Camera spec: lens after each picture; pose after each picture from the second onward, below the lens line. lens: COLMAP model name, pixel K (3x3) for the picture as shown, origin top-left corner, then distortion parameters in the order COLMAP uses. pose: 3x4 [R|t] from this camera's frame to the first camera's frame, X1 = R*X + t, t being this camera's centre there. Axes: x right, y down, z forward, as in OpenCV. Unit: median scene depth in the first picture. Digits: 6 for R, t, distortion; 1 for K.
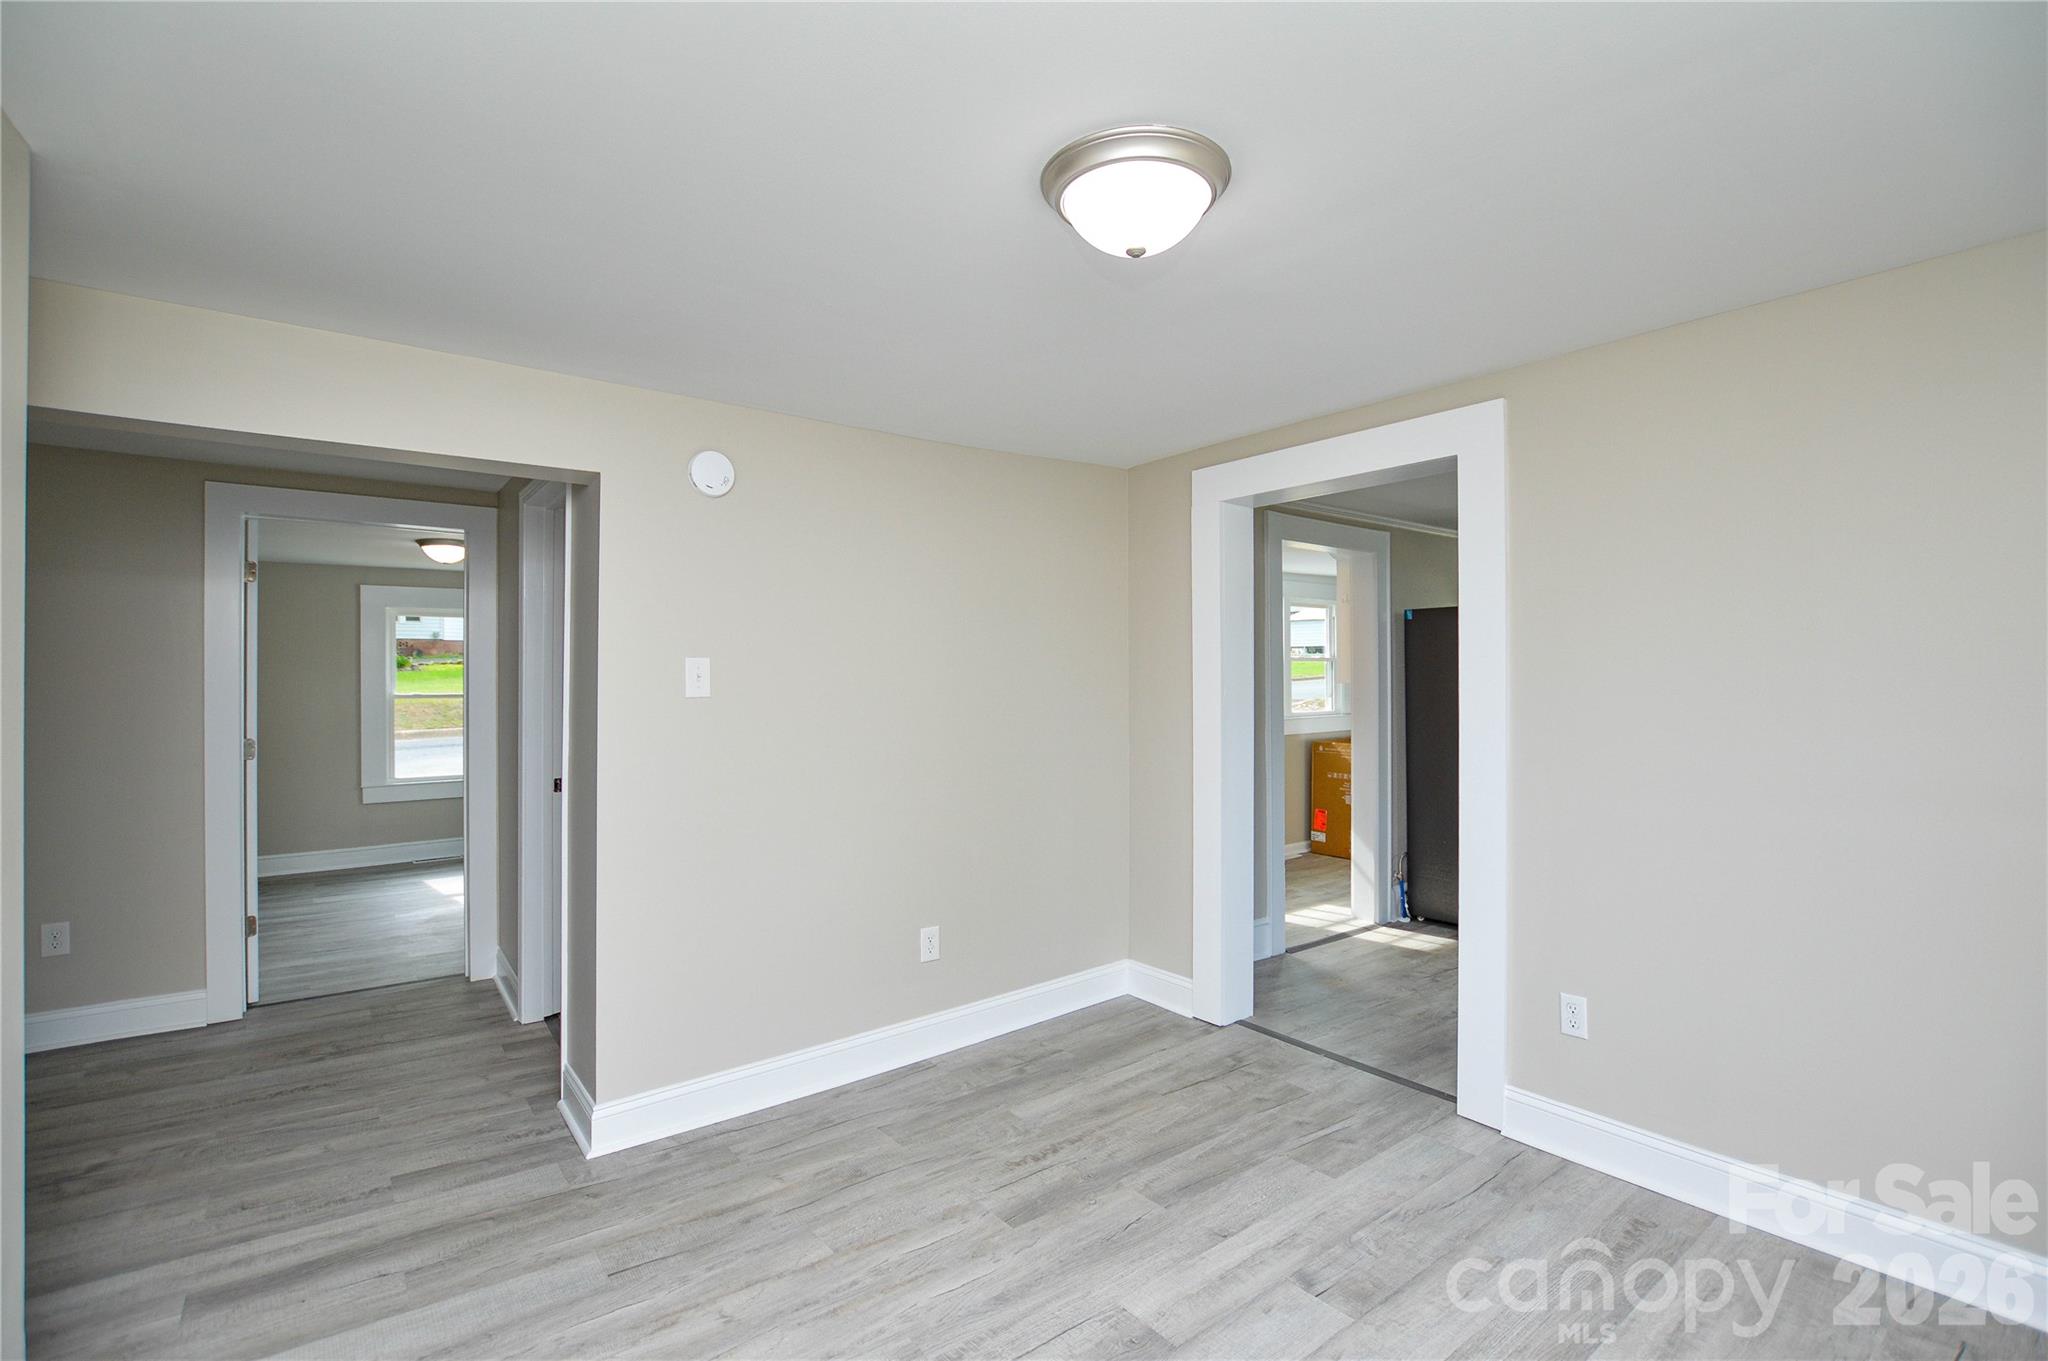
lens RADIAL K [[920.8, 0, 1017.6], [0, 920.8, 682.0], [0, 0, 1]] dist [-0.026291, 0.000312]
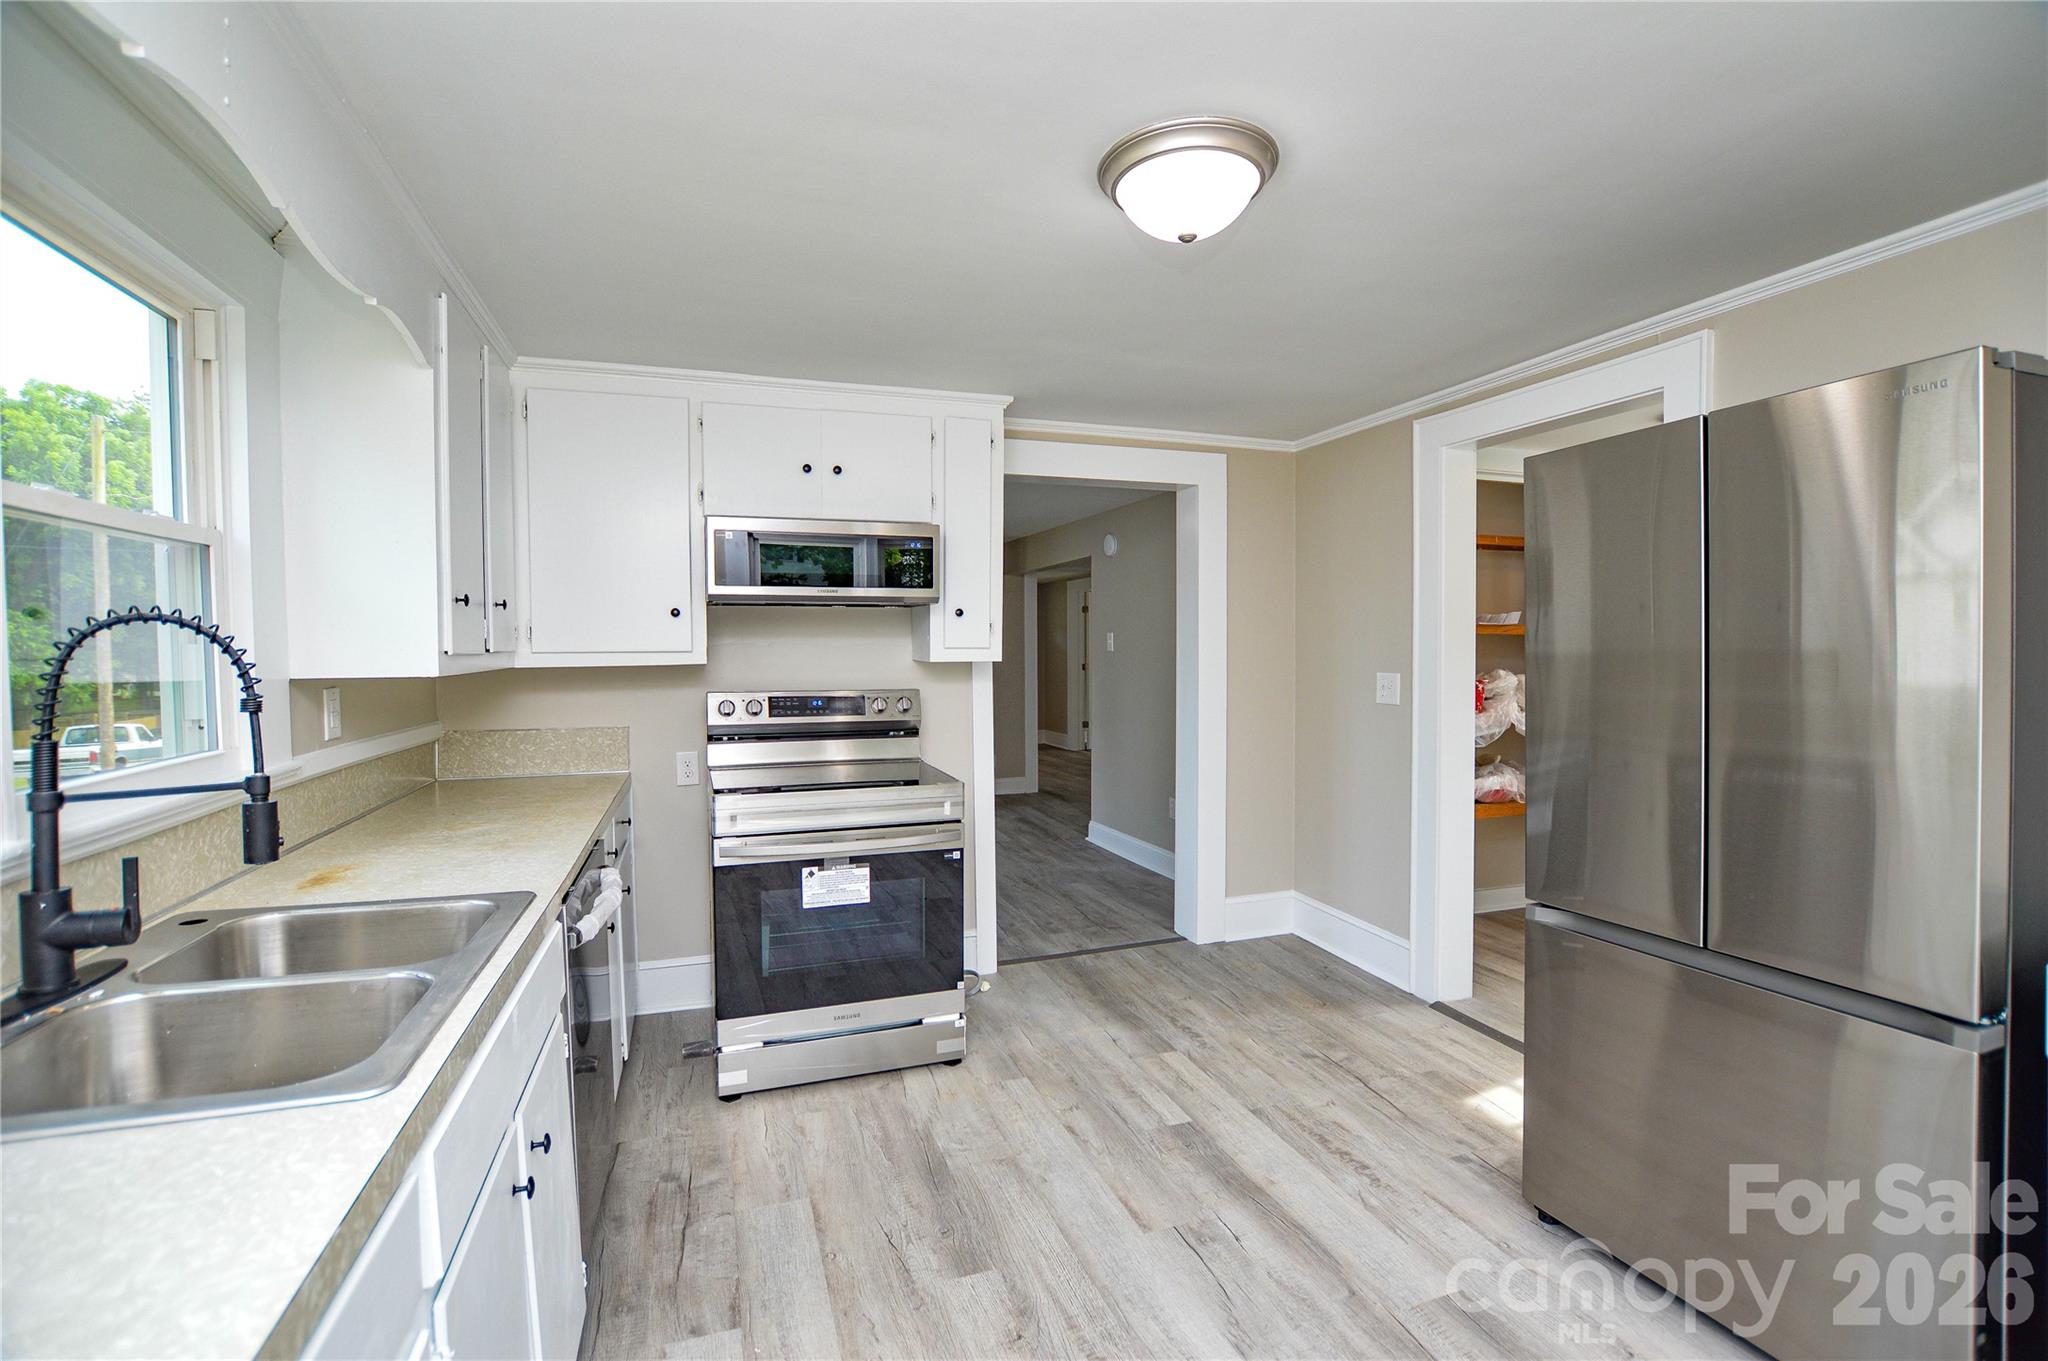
lens RADIAL K [[916.9, 0, 1028.9], [0, 916.9, 677.7], [0, 0, 1]] dist [-0.026088, -0.000227]
pose [[-0.304964, 0.035291, -0.951710, 1.848579], [0.010849, 0.999377, 0.033582, 0.002121], [0.952302, -0.000084, -0.305157, 1.554119]]
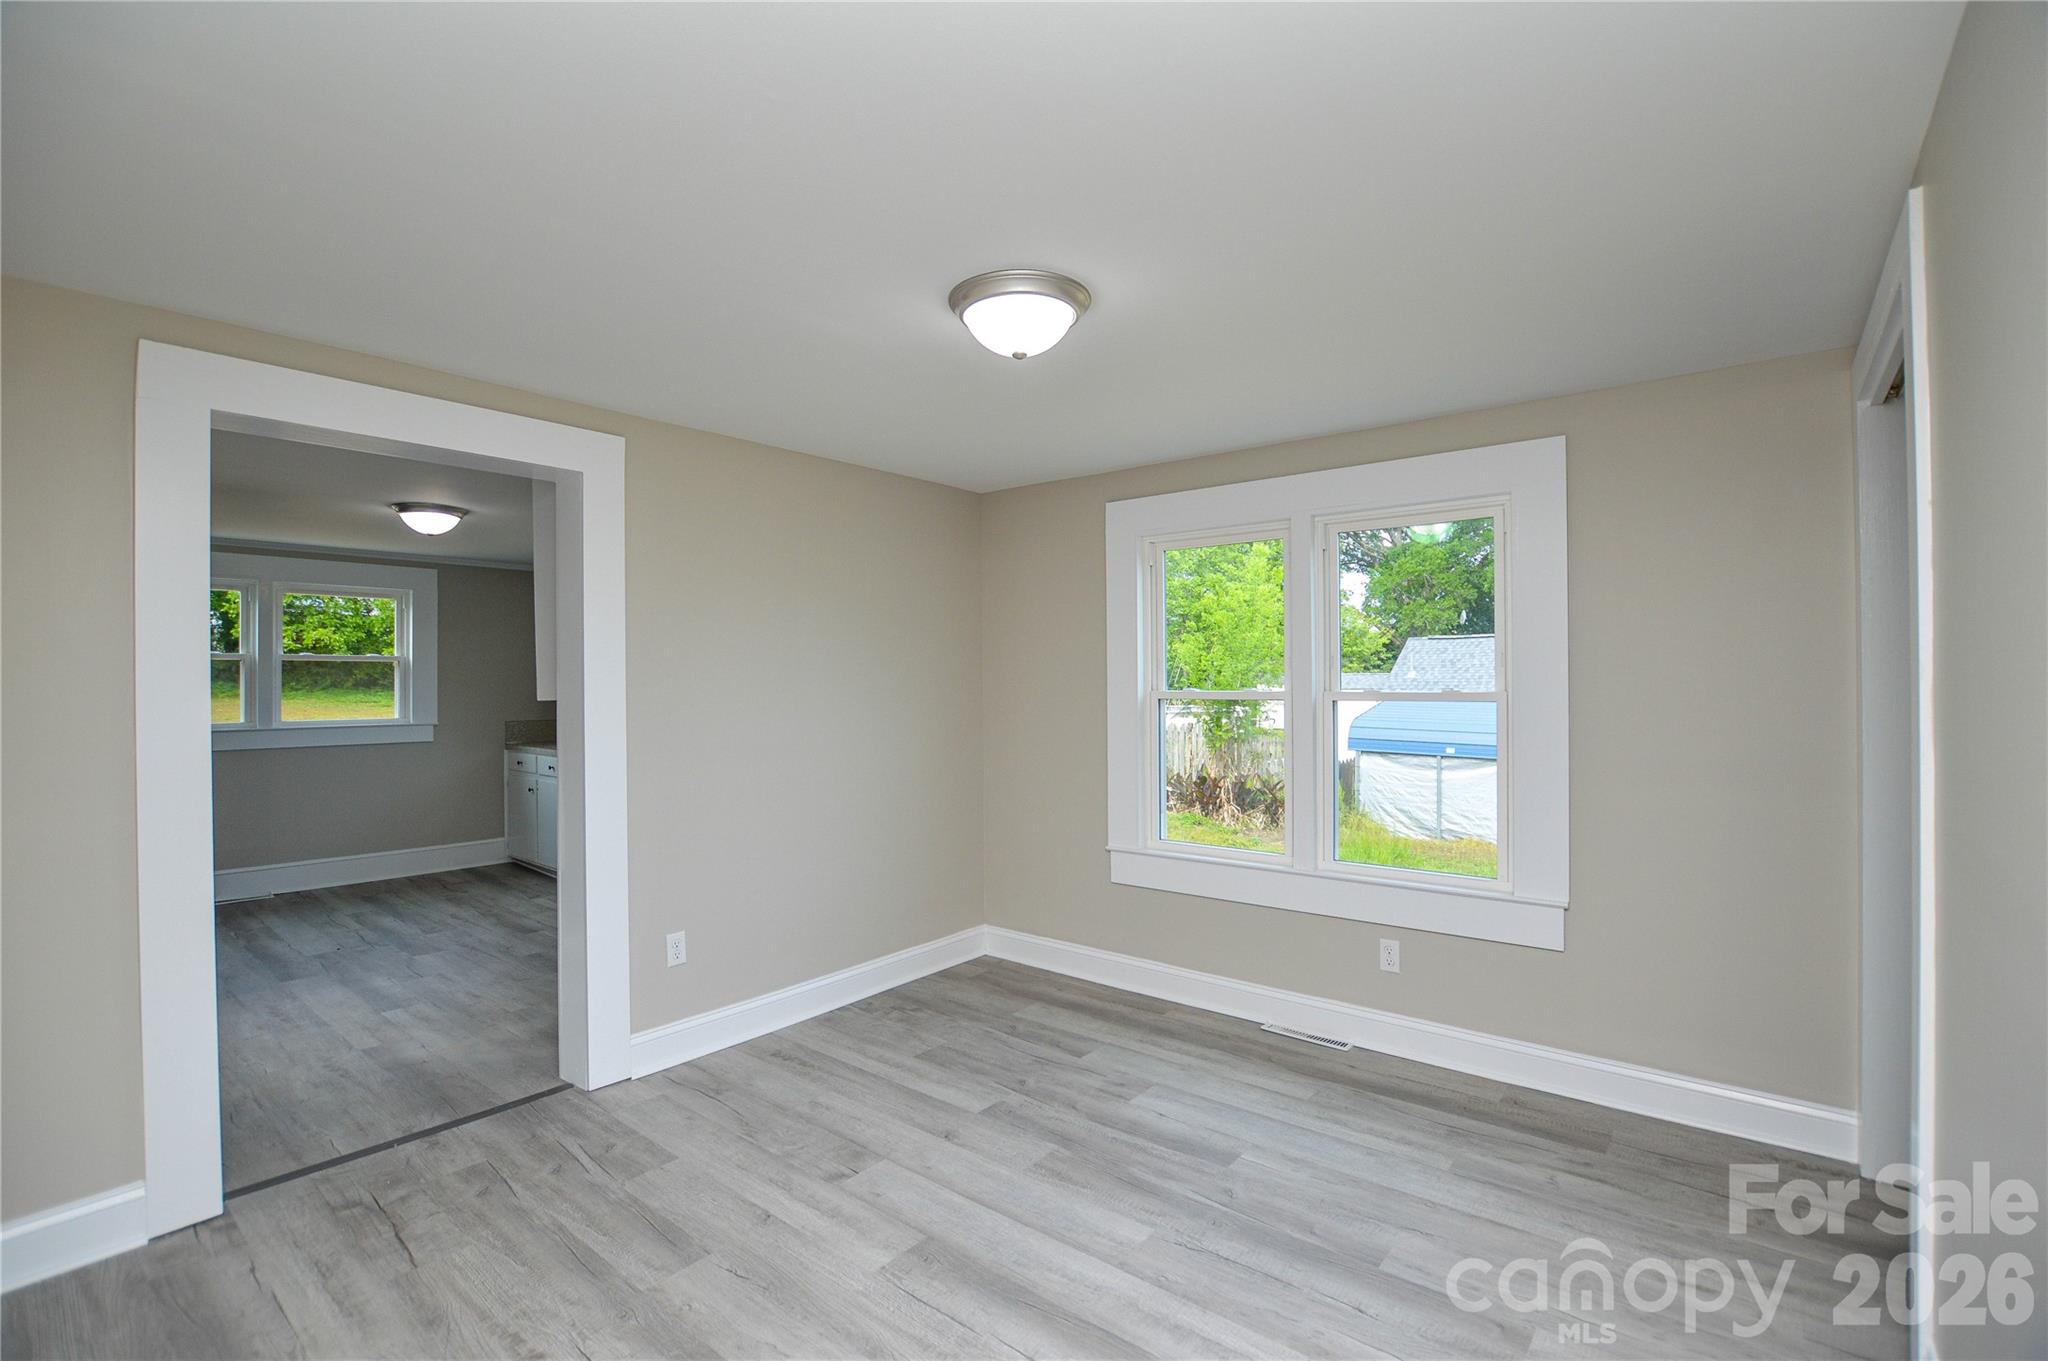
lens RADIAL K [[916.9, 0, 1028.9], [0, 916.9, 677.7], [0, 0, 1]] dist [-0.026088, -0.000227]
pose [[-0.229089, 0.009401, 0.973360, -0.691401], [0.005779, 0.999949, -0.008297, 0.005191], [-0.973388, 0.003724, -0.229132, 0.768776]]
